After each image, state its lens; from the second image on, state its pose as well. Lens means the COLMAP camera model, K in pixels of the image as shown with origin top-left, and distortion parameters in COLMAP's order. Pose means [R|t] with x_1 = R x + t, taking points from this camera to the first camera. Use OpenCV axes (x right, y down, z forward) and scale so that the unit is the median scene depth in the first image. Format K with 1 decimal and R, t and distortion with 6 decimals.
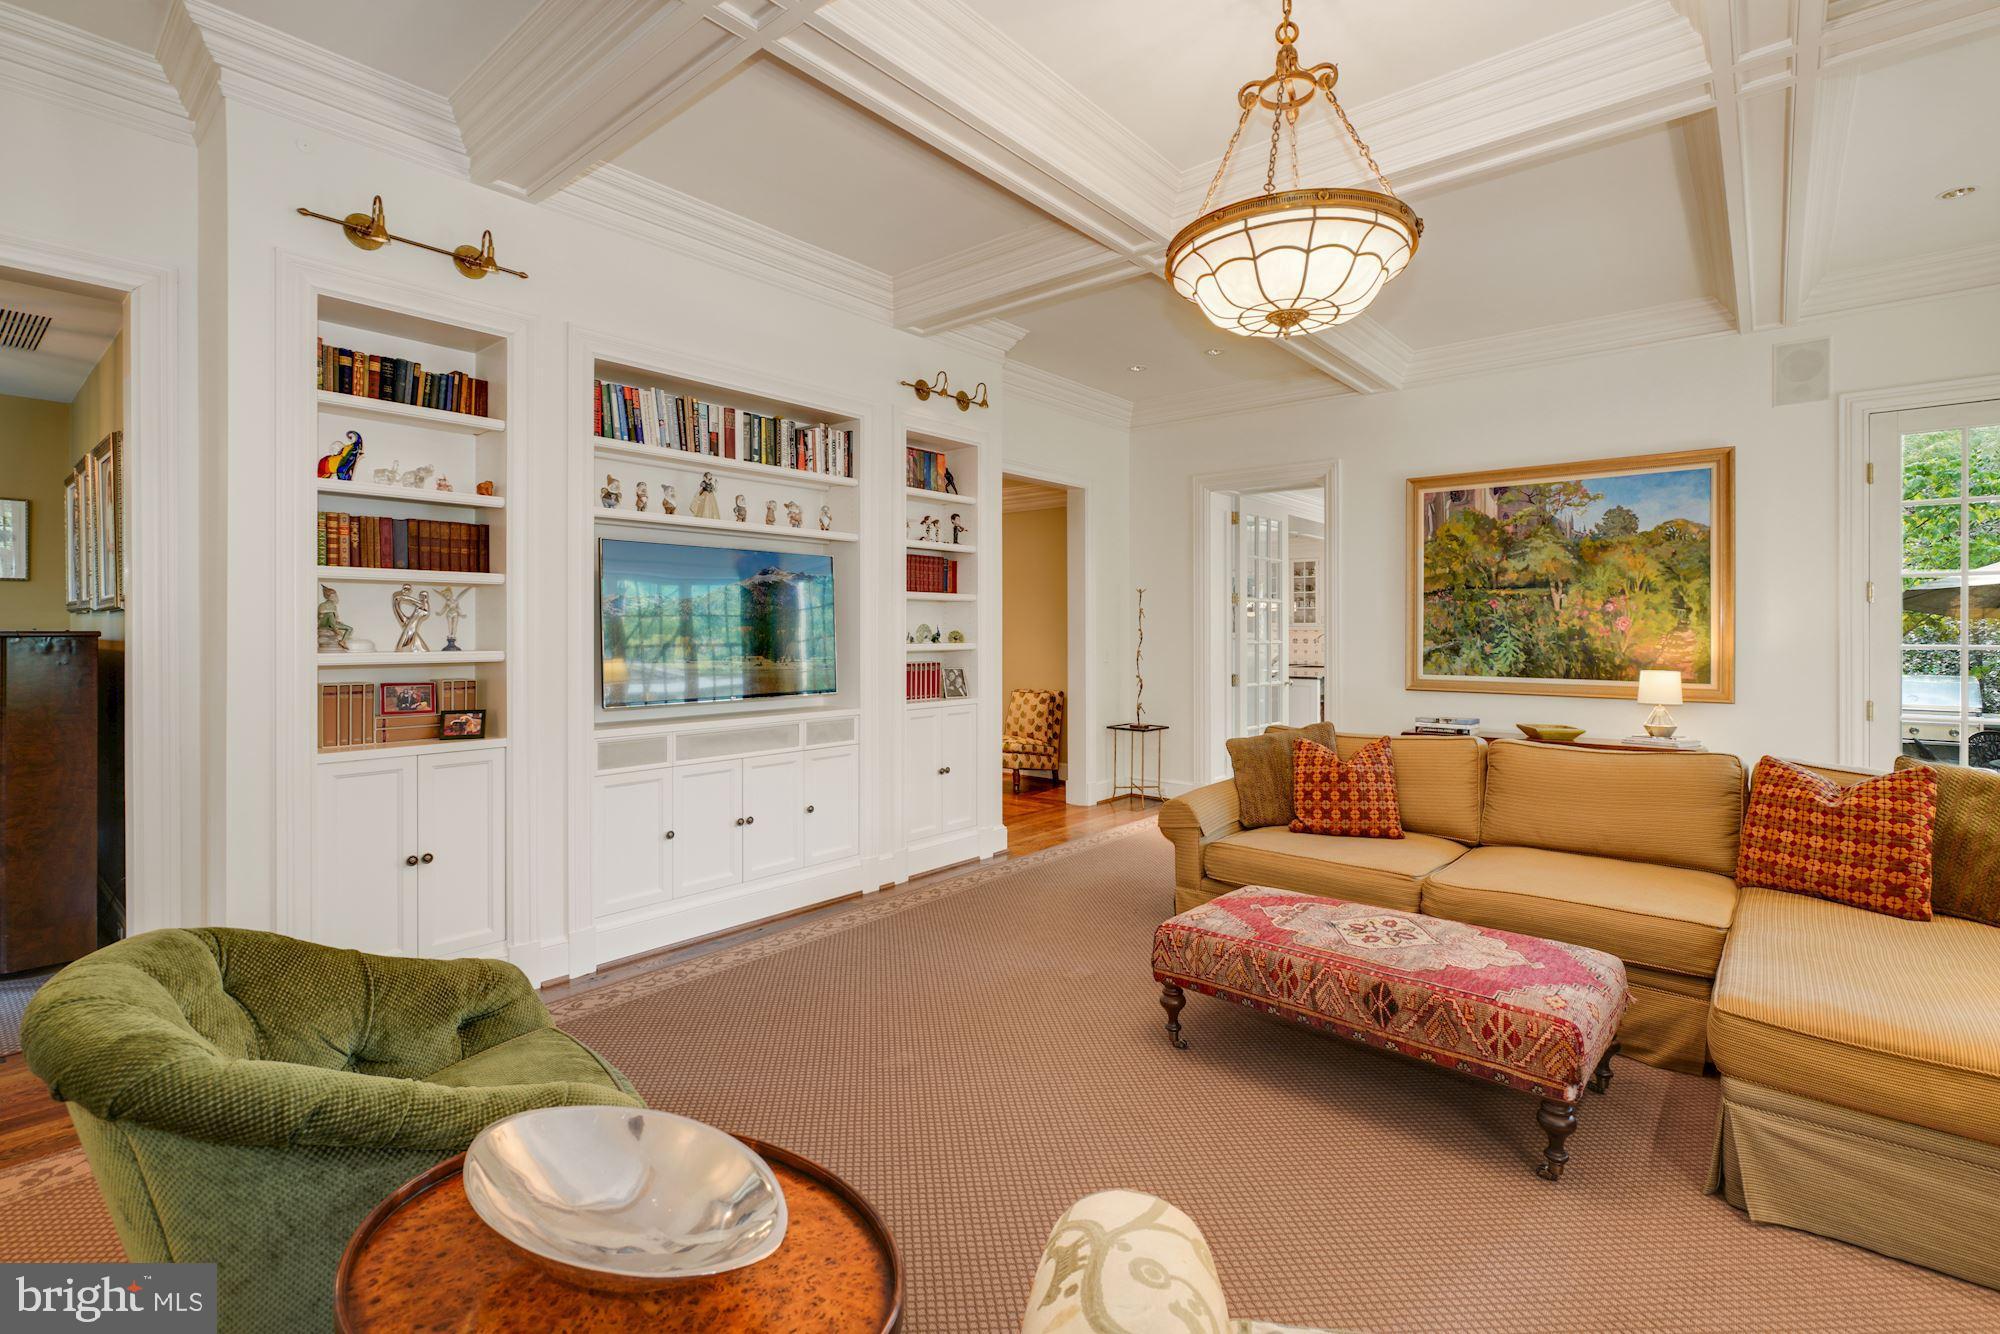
lens RADIAL K [[919.0, 0, 1018.7], [0, 919.0, 636.8], [0, 0, 1]] dist [-0.002544, -0.000059]
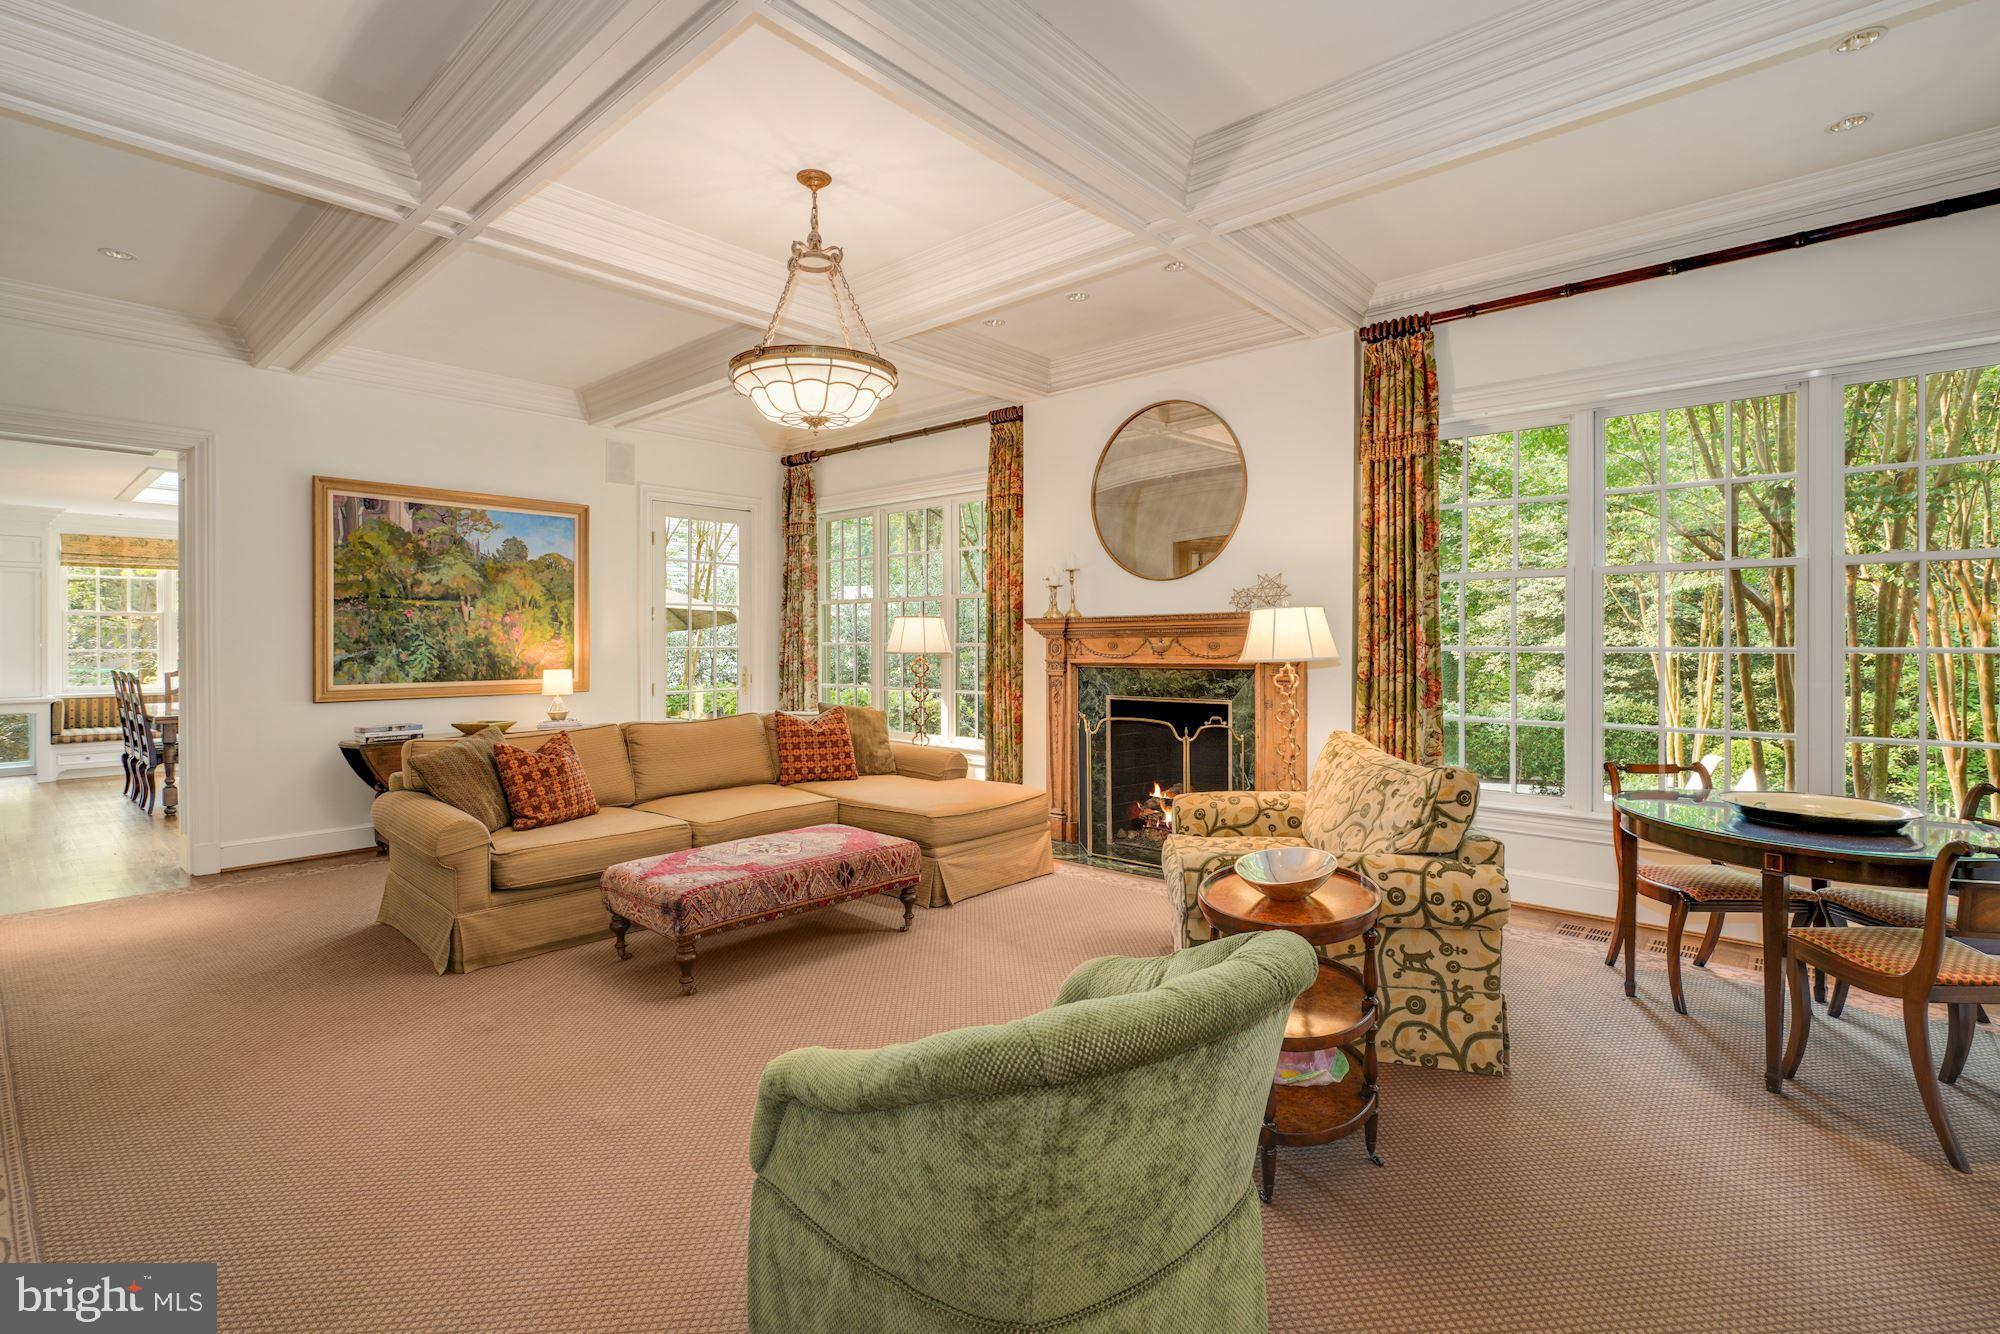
lens RADIAL K [[919.0, 0, 1002.4], [0, 919.0, 647.7], [0, 0, 1]] dist [-0.002544, -0.000059]
pose [[0.032722, -0.010888, 0.999405, -0.527075], [0.007918, 0.999912, 0.010634, -0.002820], [-0.999433, 0.007565, 0.032805, 0.300426]]
